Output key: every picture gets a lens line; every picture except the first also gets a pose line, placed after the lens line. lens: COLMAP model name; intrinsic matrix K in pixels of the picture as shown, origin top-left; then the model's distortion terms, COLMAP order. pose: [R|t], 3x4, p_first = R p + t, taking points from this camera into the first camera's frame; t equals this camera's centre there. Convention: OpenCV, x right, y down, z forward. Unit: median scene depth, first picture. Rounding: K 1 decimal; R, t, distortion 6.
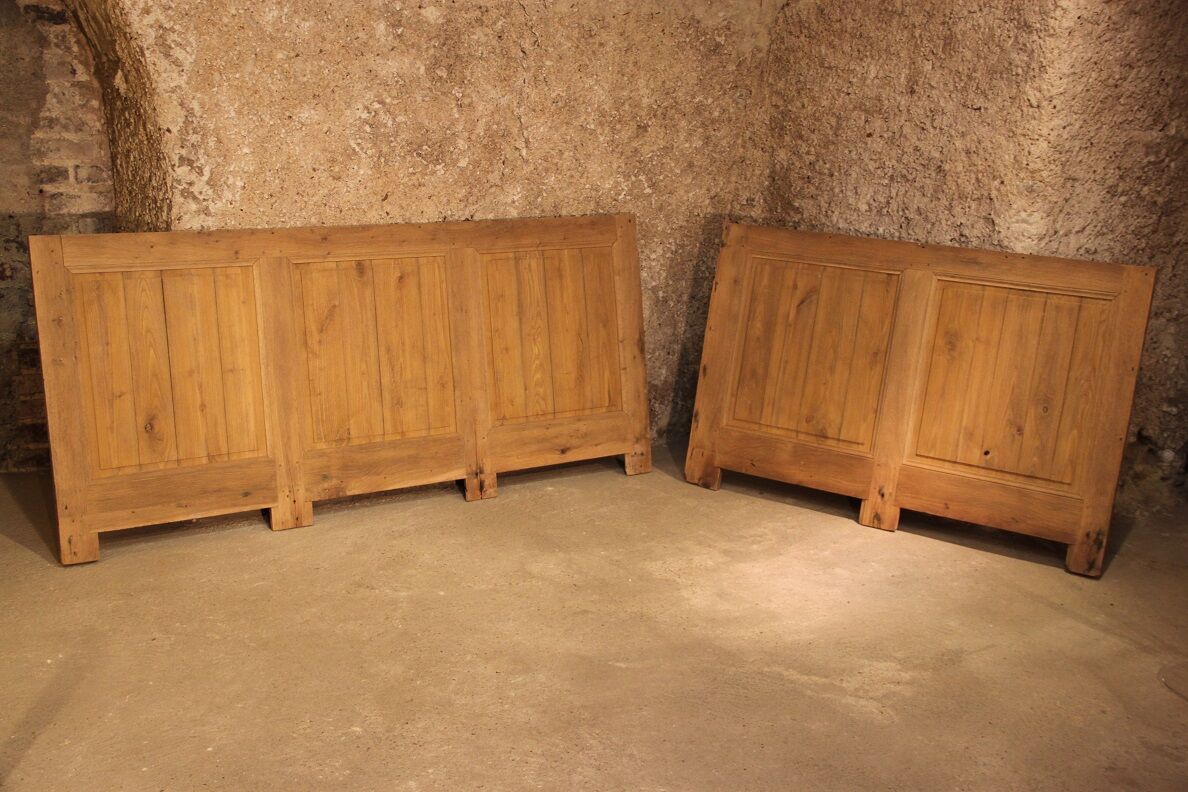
lens RADIAL K [[1381.4, 0, 631.3], [0, 1381.4, 374.7], [0, 0, 1]] dist [0.068721, 0.039725]
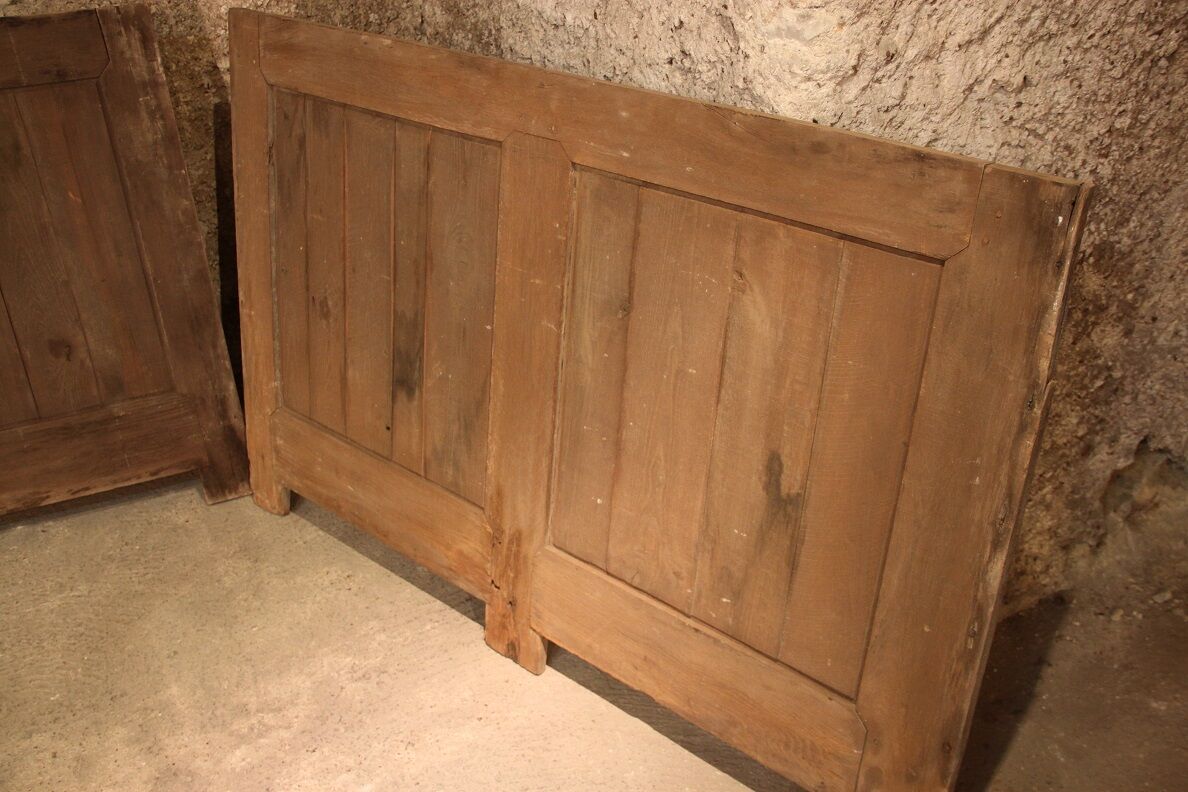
lens RADIAL K [[1268.1, 0, 594.0], [0, 1268.1, 396.0], [0, 0, 1]] dist [-0.110430, 0.313565]
pose [[0.986586, 0.004809, -0.163172, 0.261881], [0.042078, 0.958297, 0.282660, -0.105221], [0.157726, -0.285734, 0.945240, 0.601437]]
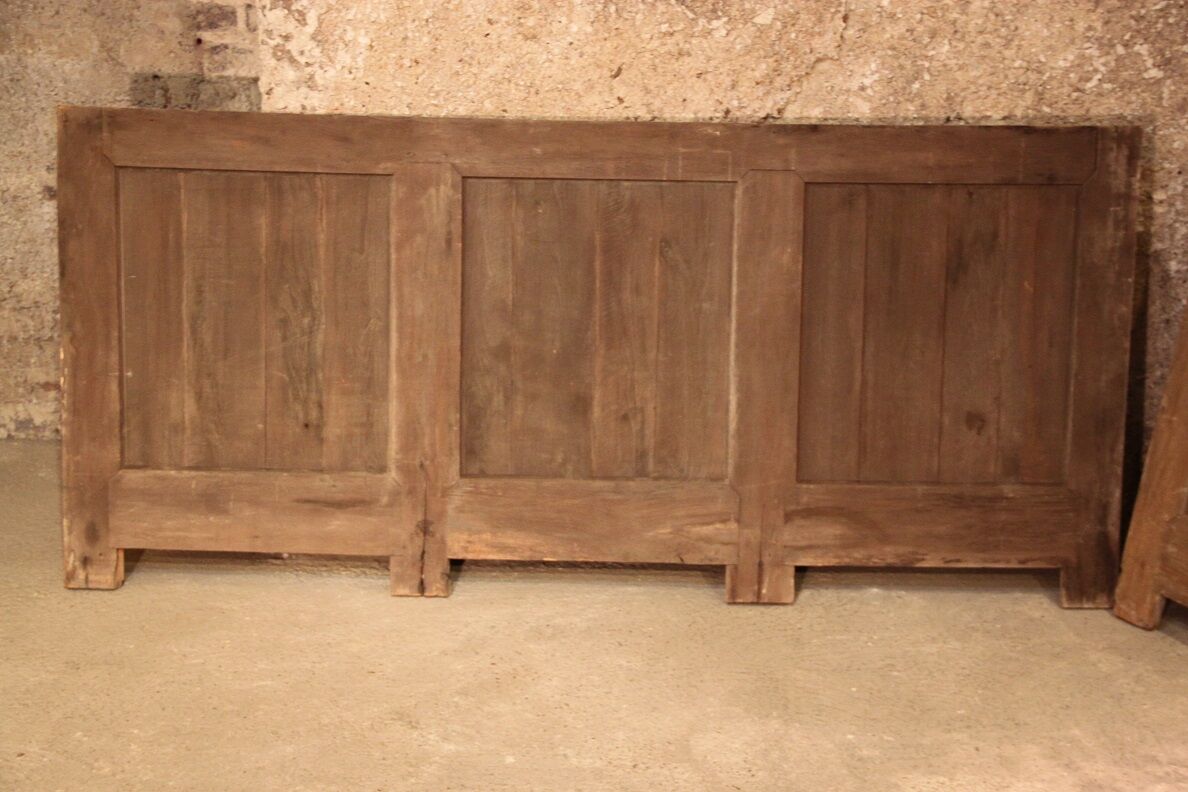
lens RADIAL K [[1864.3, 0, 594.0], [0, 1864.3, 396.0], [0, 0, 1]] dist [0.220919, 0.090808]
pose [[0.880572, 0.122403, -0.457832, 0.196269], [-0.099924, 0.992306, 0.073109, -0.045665], [0.463258, -0.018630, 0.886028, 0.262299]]
